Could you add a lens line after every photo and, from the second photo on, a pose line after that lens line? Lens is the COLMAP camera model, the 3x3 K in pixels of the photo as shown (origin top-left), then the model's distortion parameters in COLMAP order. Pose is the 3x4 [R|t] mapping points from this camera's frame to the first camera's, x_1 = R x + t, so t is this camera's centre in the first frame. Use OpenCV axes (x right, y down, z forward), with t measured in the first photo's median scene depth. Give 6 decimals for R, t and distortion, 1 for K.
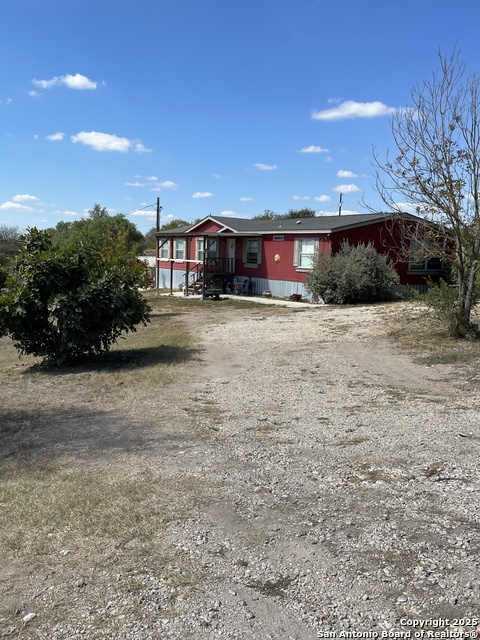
lens RADIAL K [[621.7, 0, 239.0], [0, 621.7, 320.2], [0, 0, 1]] dist [0.079926, 0.000000]
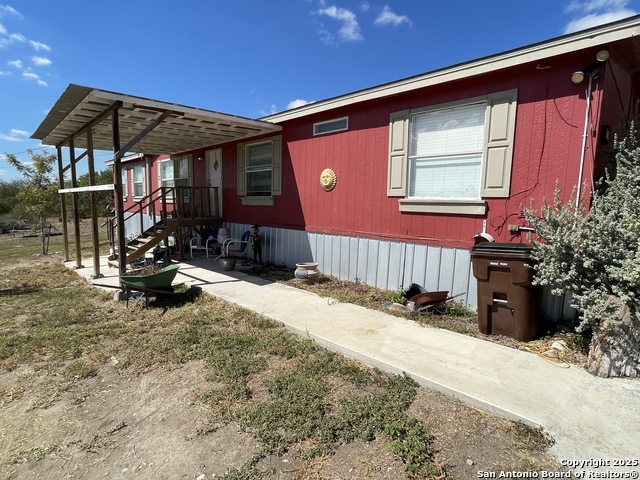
lens RADIAL K [[333.1, 0, 316.9], [0, 333.1, 235.1], [0, 0, 1]] dist [-0.018255, -0.002751]
pose [[0.971493, -0.030790, 0.235060, 0.004120], [0.033571, 0.999406, -0.007835, -0.062375], [-0.234679, 0.015503, 0.971949, 0.798386]]
